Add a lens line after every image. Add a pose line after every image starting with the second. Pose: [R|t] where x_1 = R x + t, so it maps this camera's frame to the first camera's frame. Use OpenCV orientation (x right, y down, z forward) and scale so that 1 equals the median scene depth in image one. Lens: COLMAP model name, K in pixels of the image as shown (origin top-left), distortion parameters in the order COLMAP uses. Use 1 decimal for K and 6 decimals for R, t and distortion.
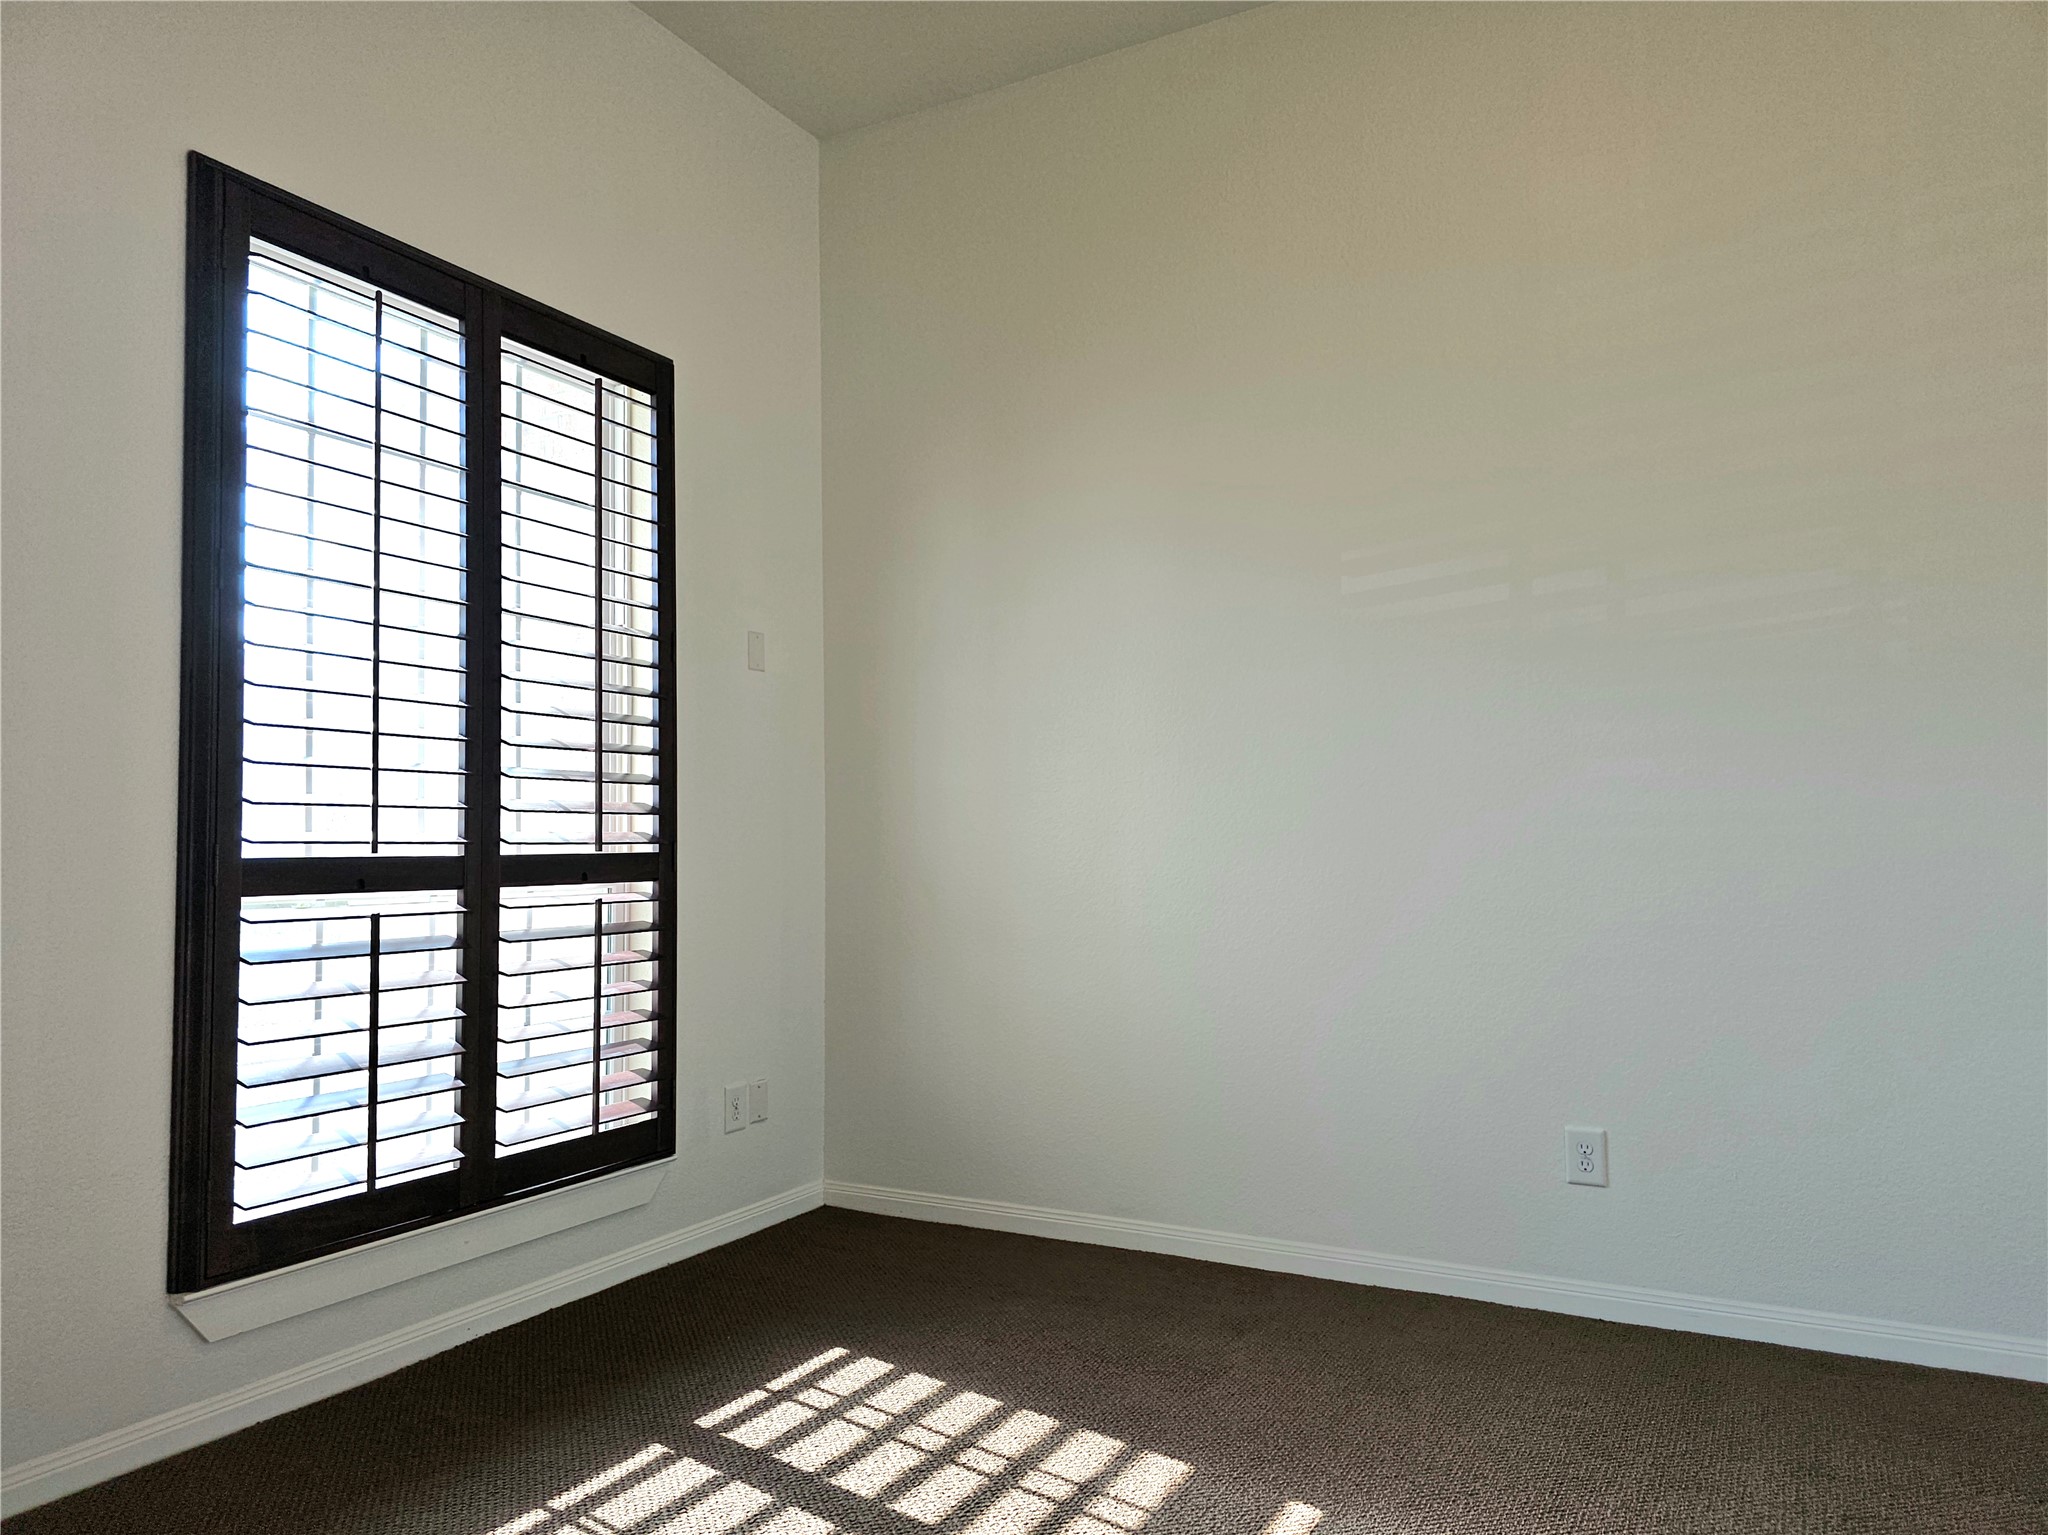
lens RADIAL K [[1370.5, 0, 1033.7], [0, 1370.5, 780.1], [0, 0, 1]] dist [0.073787, -0.050608]
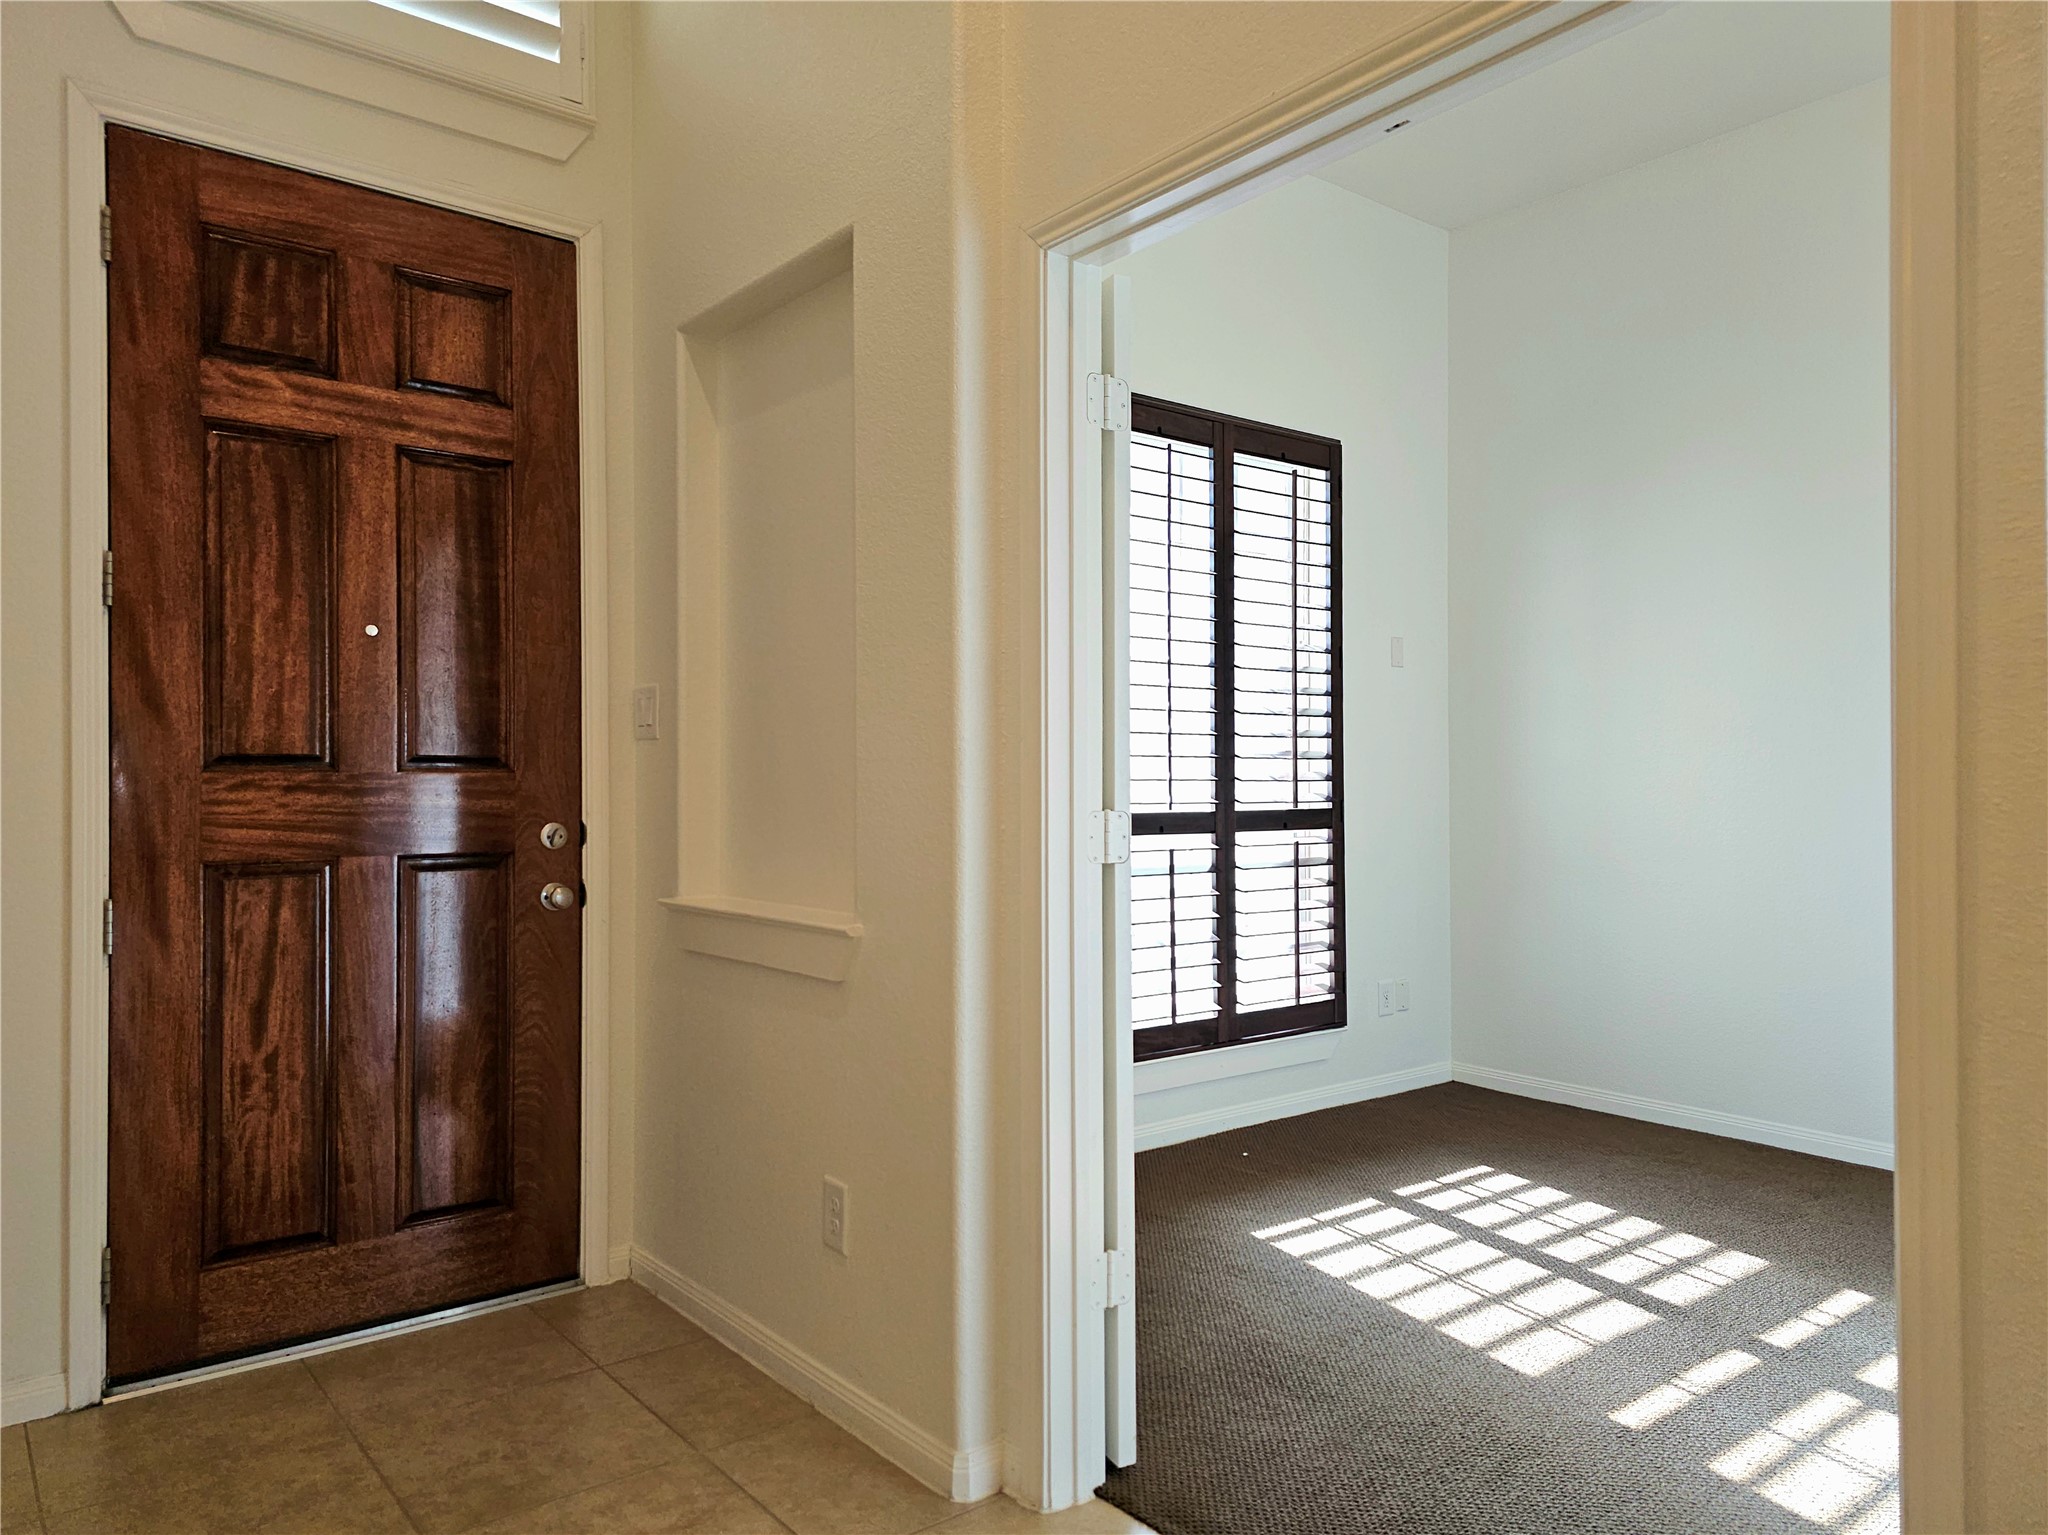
lens RADIAL K [[1402.6, 0, 1024.0], [0, 1402.6, 767.5], [0, 0, 1]] dist [0.131466, -0.151213]
pose [[0.924211, 0.005856, -0.381836, -0.020638], [0.011578, 0.998993, 0.043344, -0.059261], [0.381706, -0.044480, 0.923213, -0.468754]]
